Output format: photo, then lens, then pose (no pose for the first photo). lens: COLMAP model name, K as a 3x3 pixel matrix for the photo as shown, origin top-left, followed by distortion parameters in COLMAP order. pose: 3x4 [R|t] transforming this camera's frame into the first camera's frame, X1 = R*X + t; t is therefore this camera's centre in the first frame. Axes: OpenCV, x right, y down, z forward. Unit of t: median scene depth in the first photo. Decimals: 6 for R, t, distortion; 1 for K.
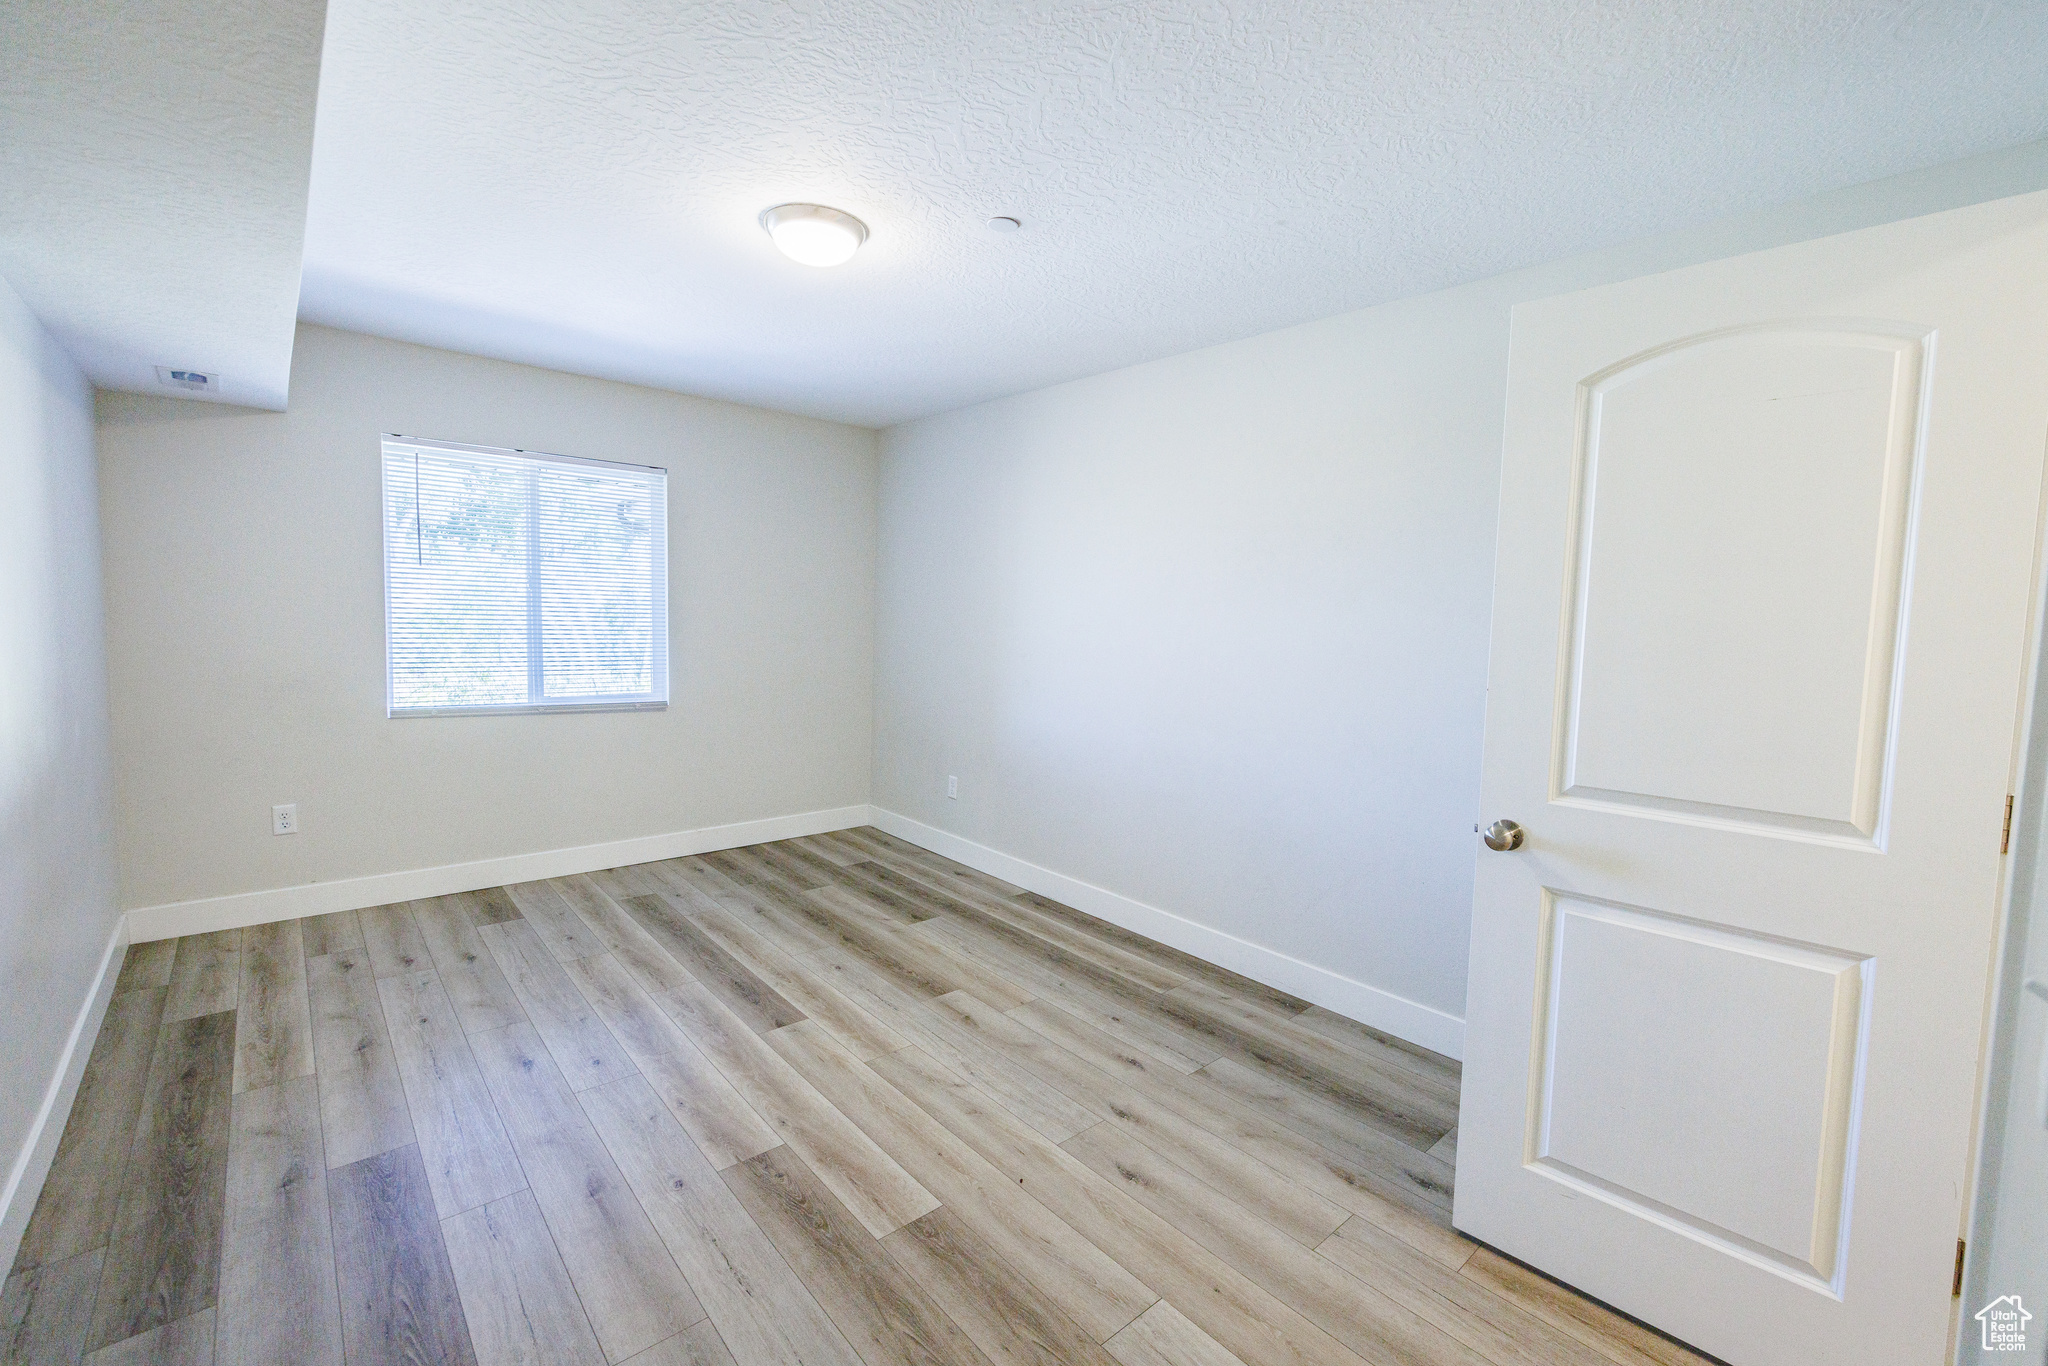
lens RADIAL K [[891.6, 0, 1018.8], [0, 891.6, 647.4], [0, 0, 1]] dist [-0.001837, -0.000198]
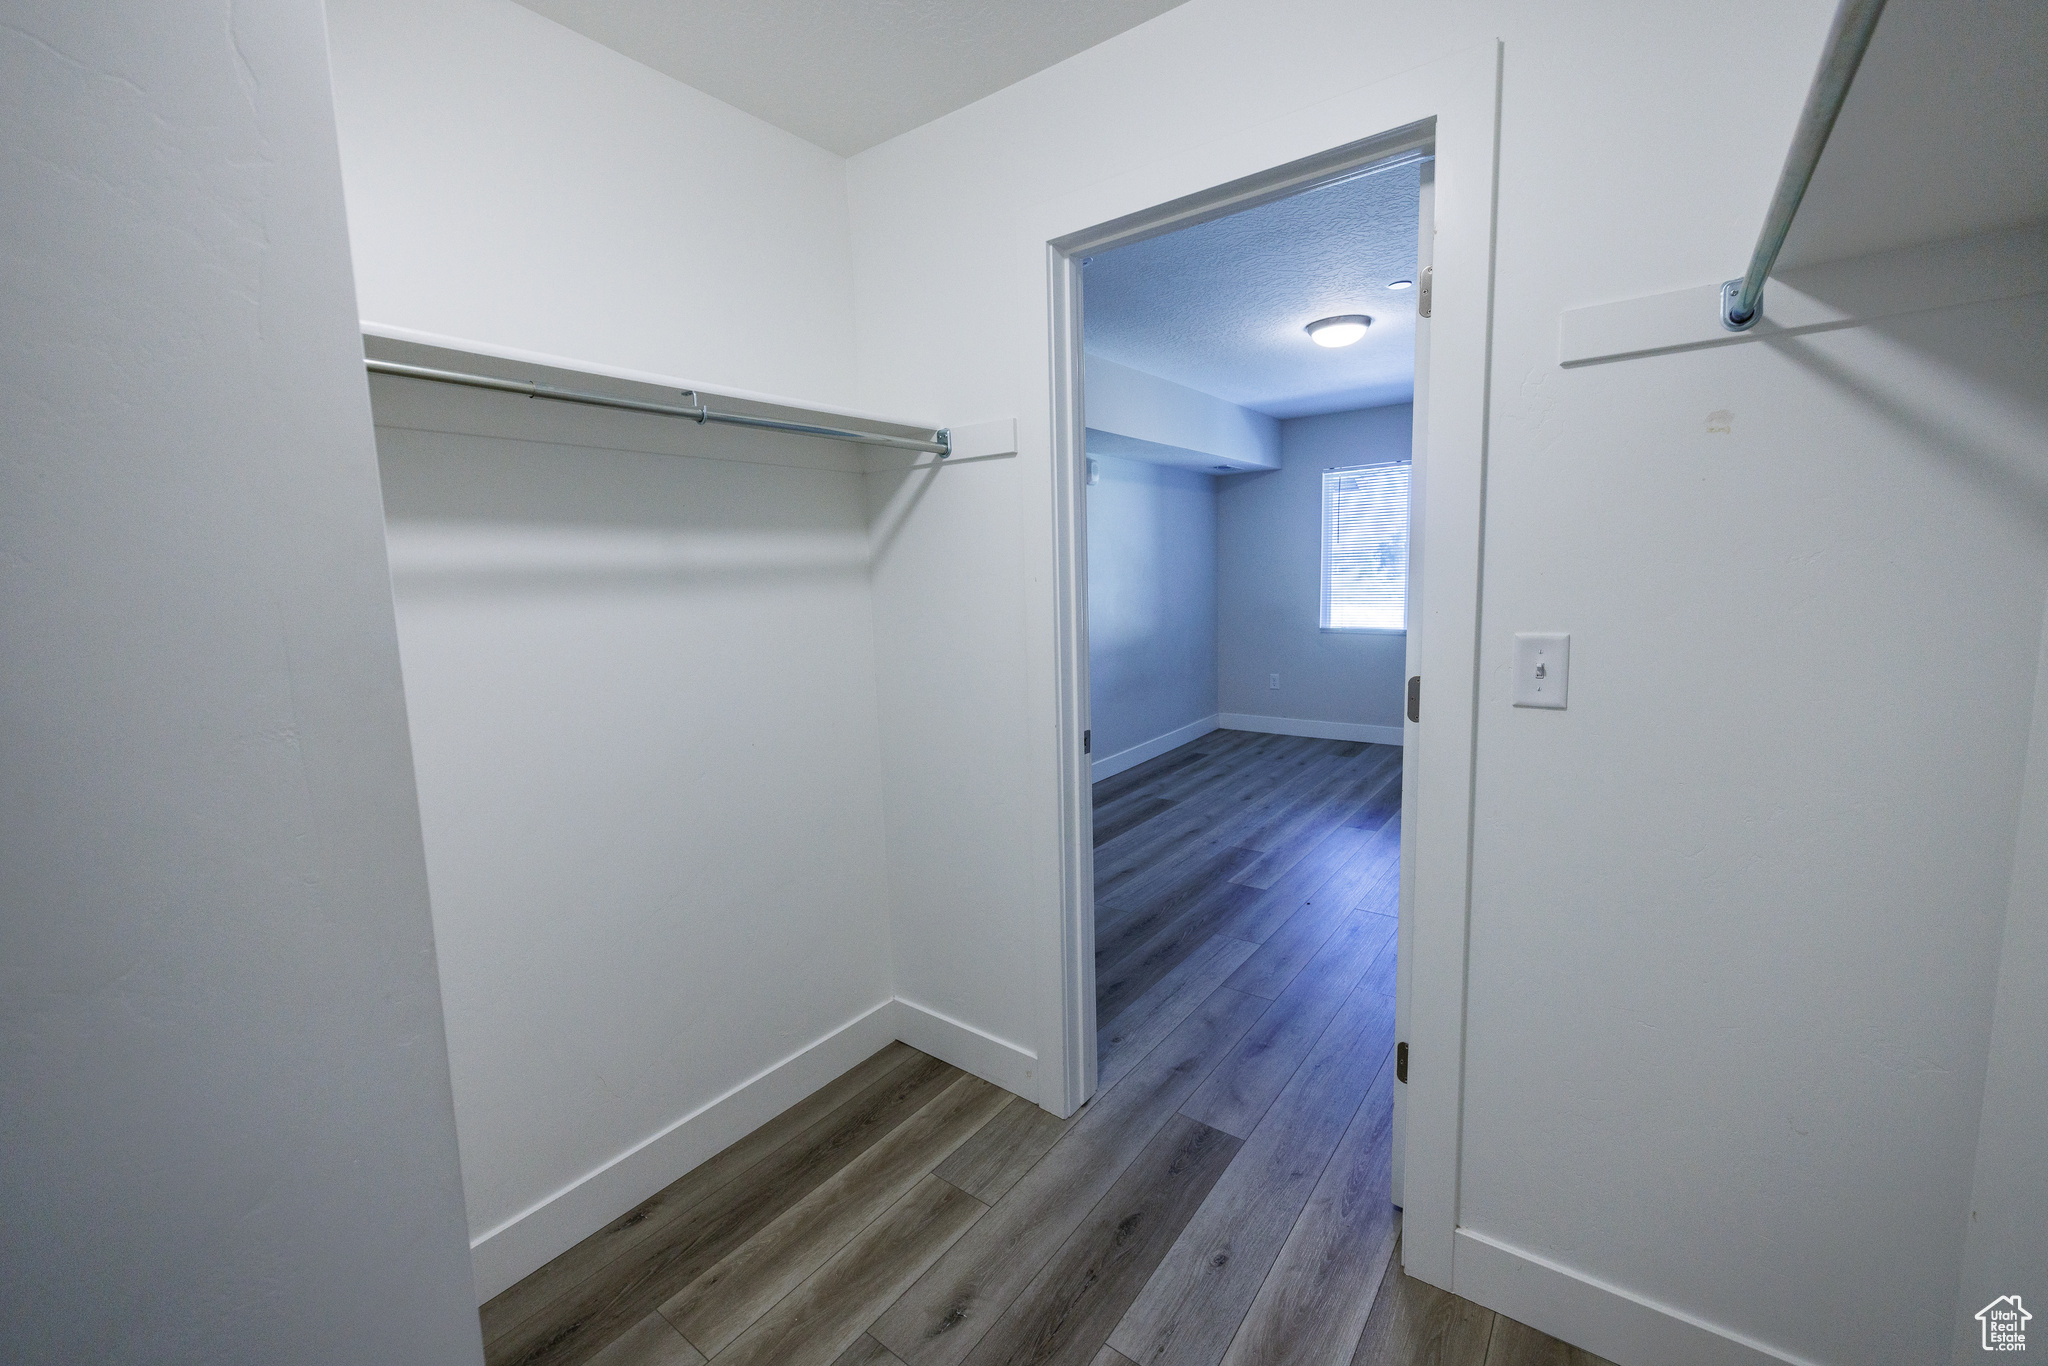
lens RADIAL K [[821.6, 0, 1037.9], [0, 821.6, 680.4], [0, 0, 1]] dist [-0.000249, 0.000443]
pose [[0.215332, 0.094618, -0.971946, 1.108630], [-0.009752, 0.995454, 0.094746, 0.032517], [0.976492, -0.010924, 0.215276, 0.142683]]
